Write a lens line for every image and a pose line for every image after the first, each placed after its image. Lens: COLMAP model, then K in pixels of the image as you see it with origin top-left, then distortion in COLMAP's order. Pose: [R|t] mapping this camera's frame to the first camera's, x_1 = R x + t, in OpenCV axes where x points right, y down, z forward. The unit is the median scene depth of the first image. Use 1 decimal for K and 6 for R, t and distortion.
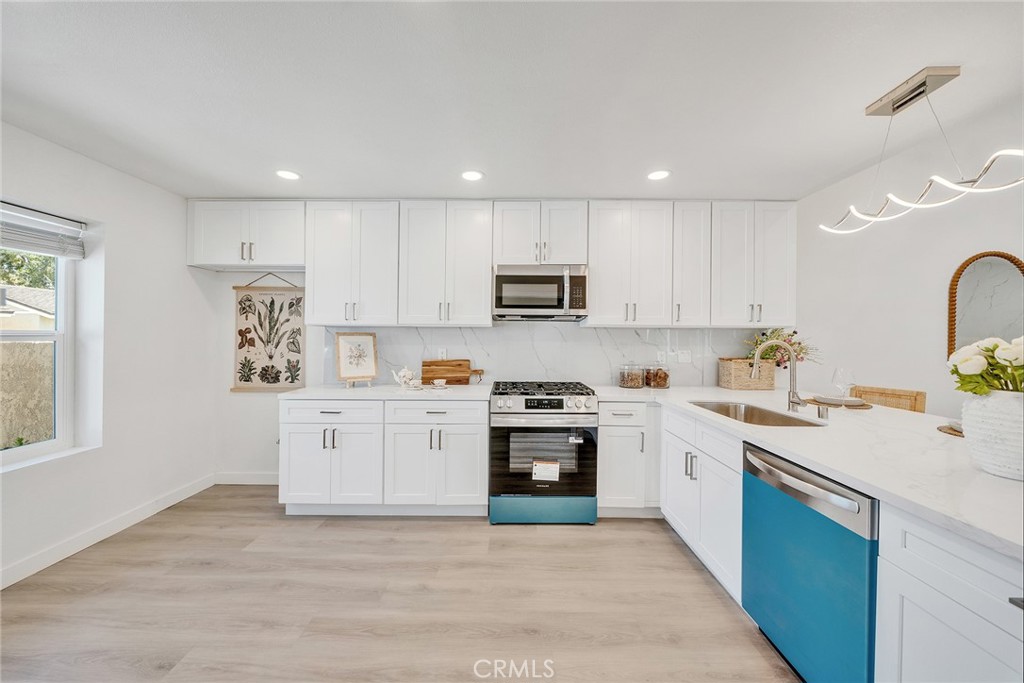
lens RADIAL K [[374.9, 0, 511.1], [0, 374.9, 333.8], [0, 0, 1]] dist [-0.003257, -0.001155]
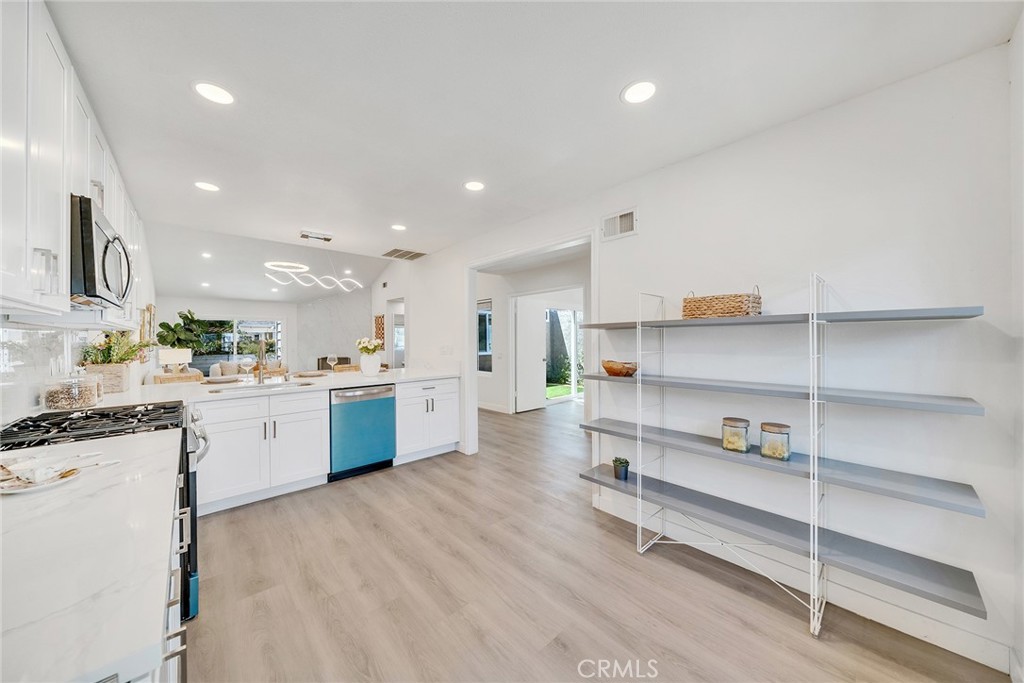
lens RADIAL K [[345.8, 0, 514.2], [0, 345.8, 339.5], [0, 0, 1]] dist [-0.008238, 0.000347]
pose [[-0.693864, 0.000251, 0.720106, -0.827013], [-0.003302, 0.999988, -0.003530, 0.014078], [-0.720099, -0.004827, -0.693855, 0.952658]]
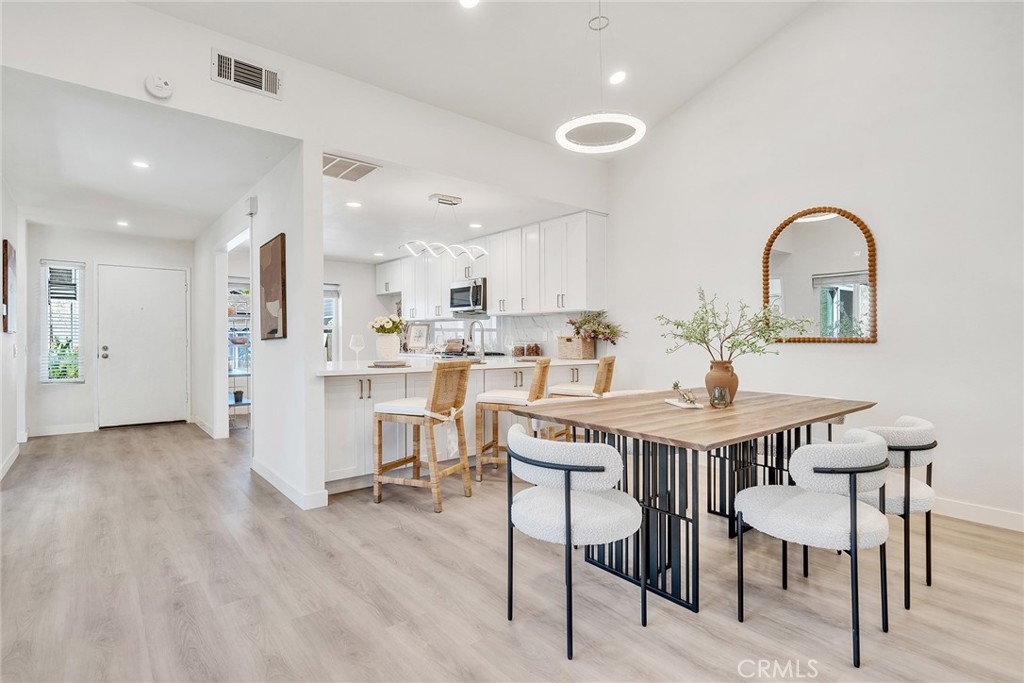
lens RADIAL K [[504.8, 0, 498.8], [0, 504.8, 345.8], [0, 0, 1]] dist [0.019242, -0.000883]
pose [[0.633252, 0.004949, -0.773930, 2.007360], [0.007040, 0.999901, 0.012154, 0.086140], [0.773913, -0.013146, 0.633155, -0.333836]]
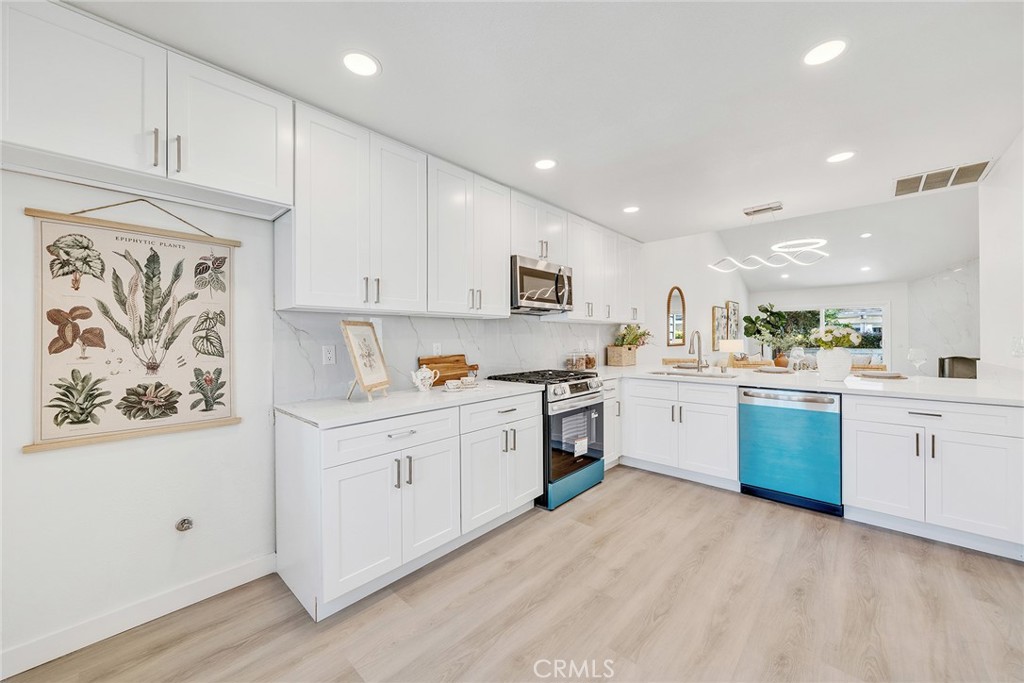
lens RADIAL K [[374.9, 0, 507.8], [0, 374.9, 334.4], [0, 0, 1]] dist [-0.003257, -0.001155]
pose [[0.680246, -0.003872, 0.732974, -0.825724], [0.004943, 0.999988, 0.000696, 0.024758], [-0.732967, 0.003150, 0.680256, 0.367002]]
